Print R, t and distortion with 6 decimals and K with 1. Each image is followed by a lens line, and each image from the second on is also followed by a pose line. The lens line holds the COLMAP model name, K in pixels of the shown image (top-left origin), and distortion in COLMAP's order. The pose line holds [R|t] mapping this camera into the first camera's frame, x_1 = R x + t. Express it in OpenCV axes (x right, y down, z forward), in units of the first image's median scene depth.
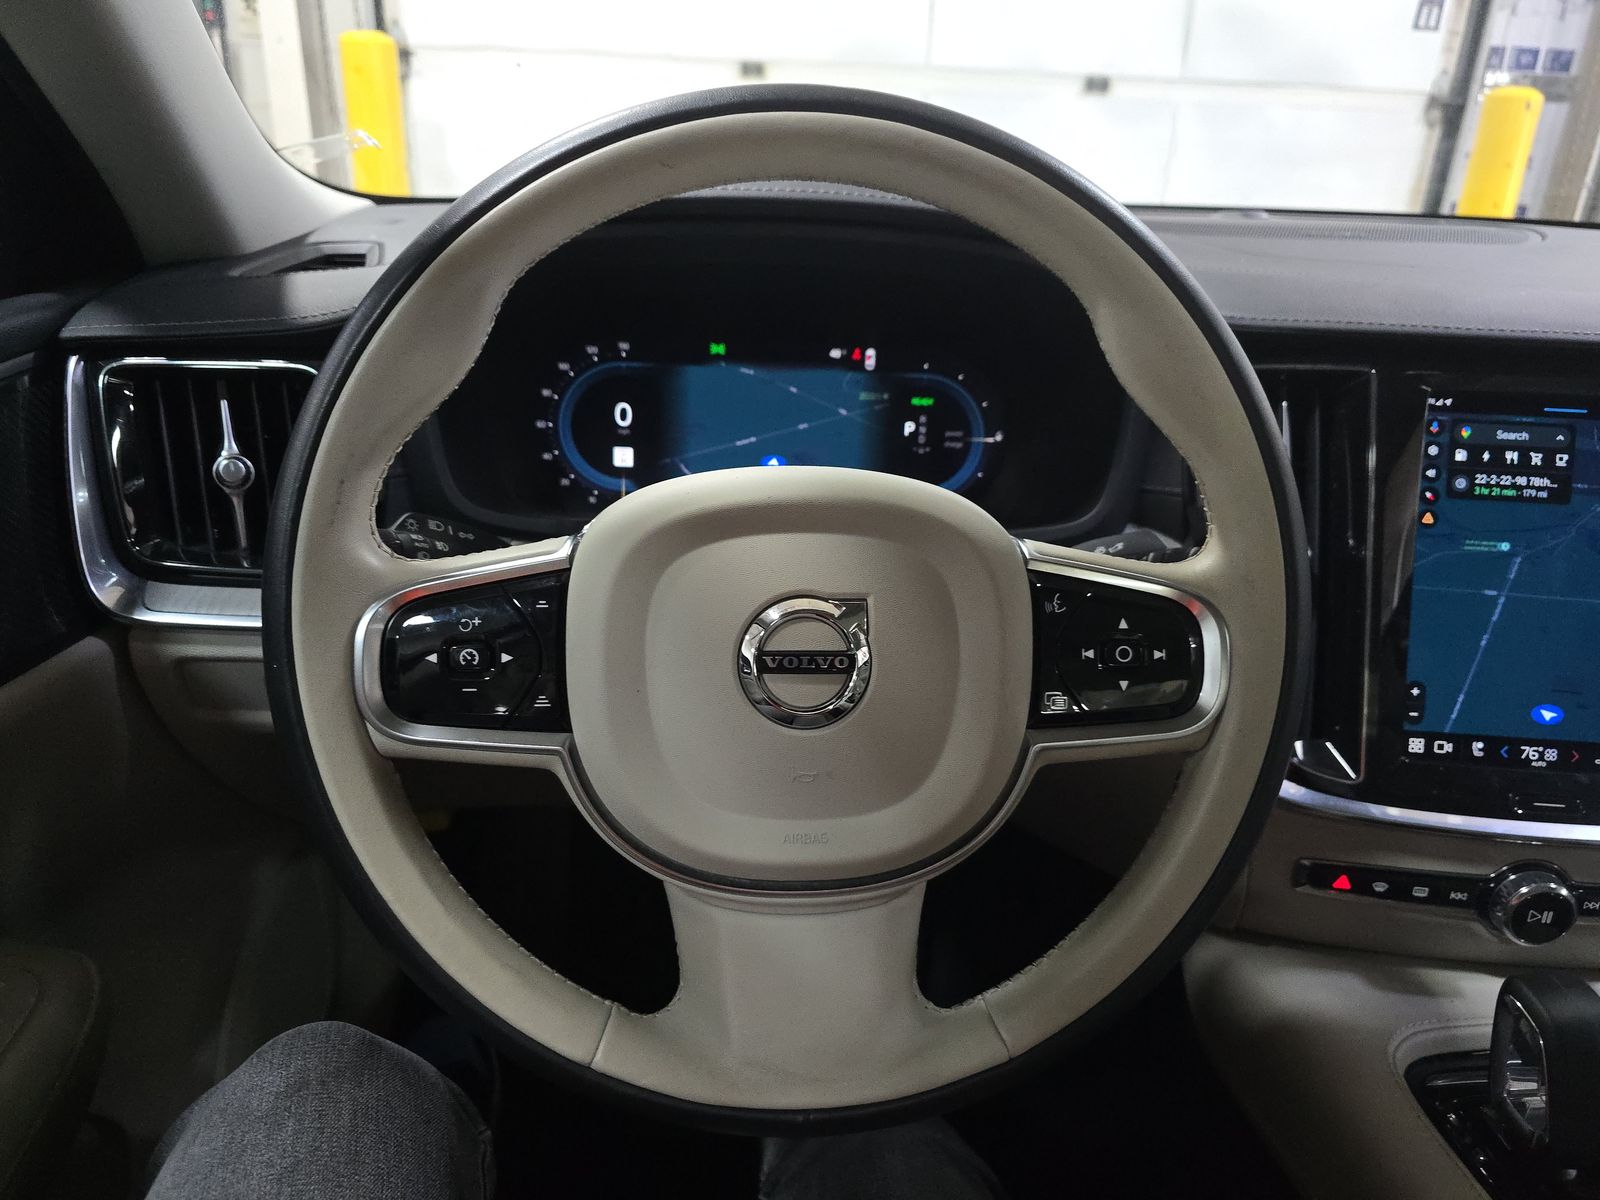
lens RADIAL K [[1065.8, 0, 788.4], [0, 1065.8, 605.4], [0, 0, 1]] dist [0.038598, -0.039976]
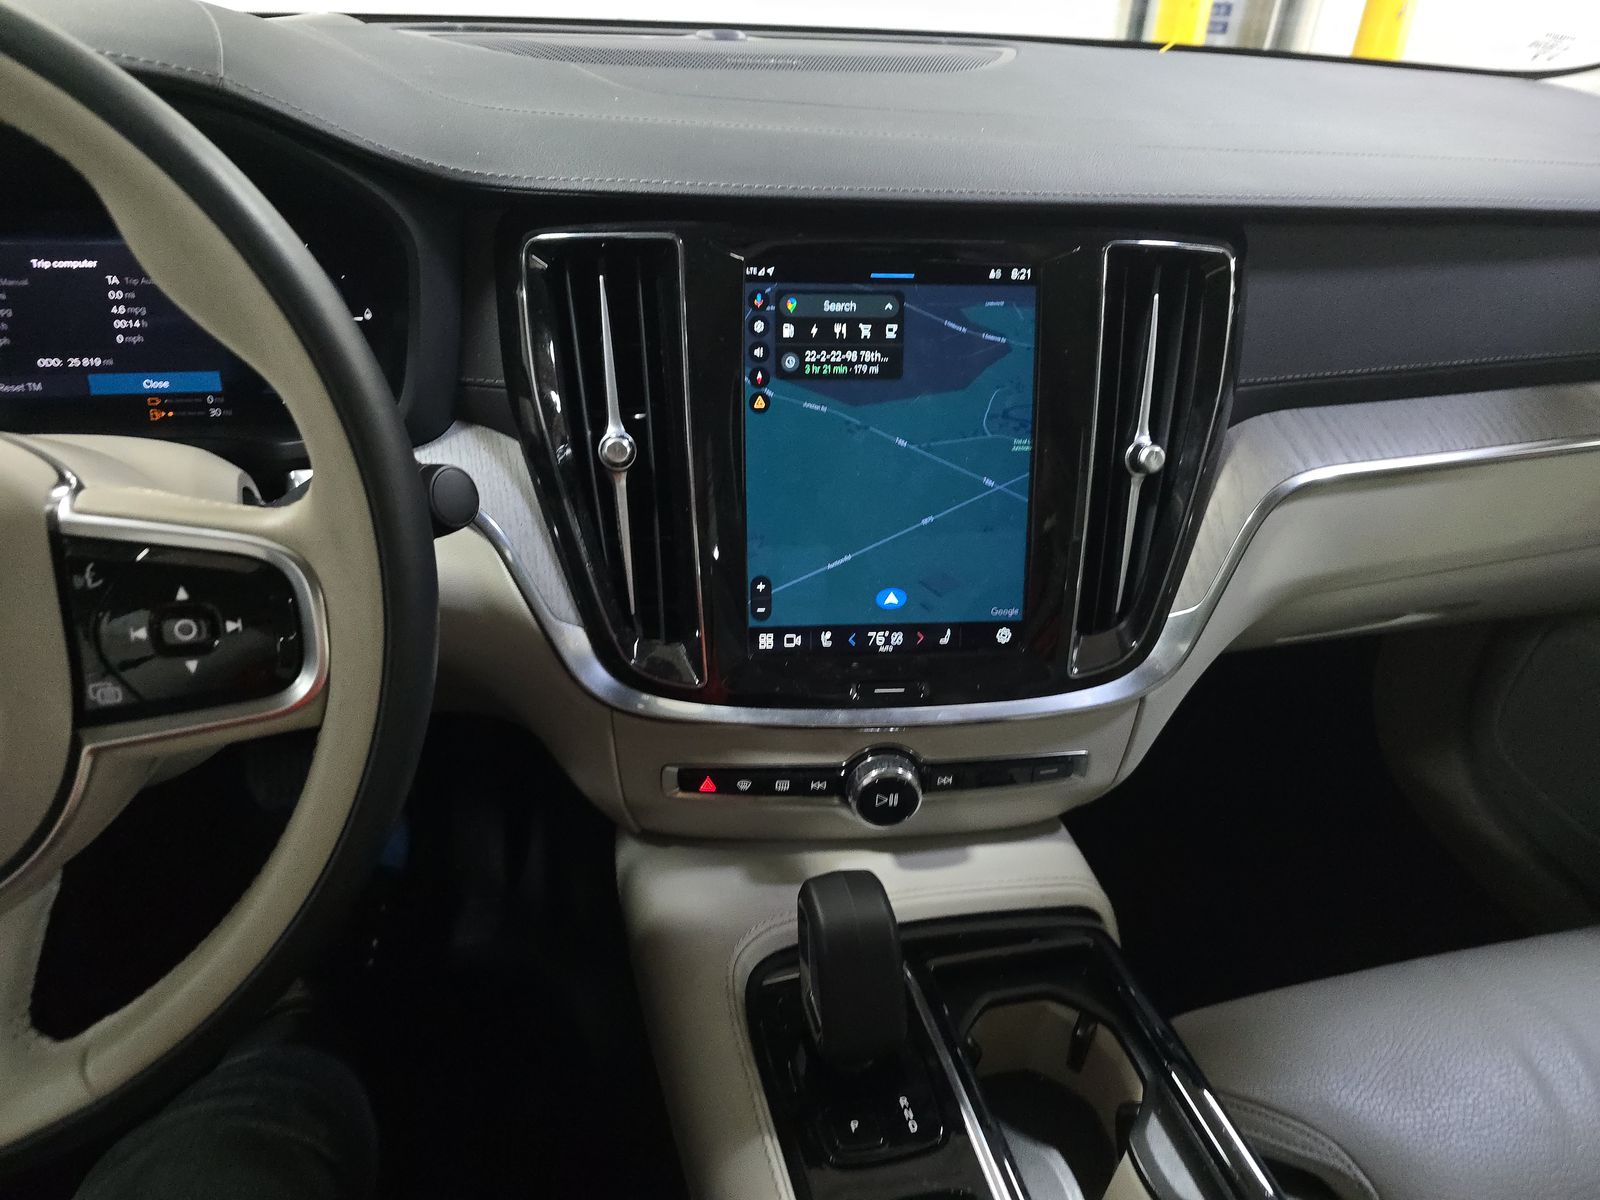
lens RADIAL K [[1065.8, 0, 789.6], [0, 1065.8, 606.1], [0, 0, 1]] dist [0.038598, -0.039976]
pose [[0.981553, -0.090892, 0.168200, 0.448295], [0.063161, 0.984530, 0.163438, -0.056311], [-0.180453, -0.149800, 0.972109, 0.071004]]
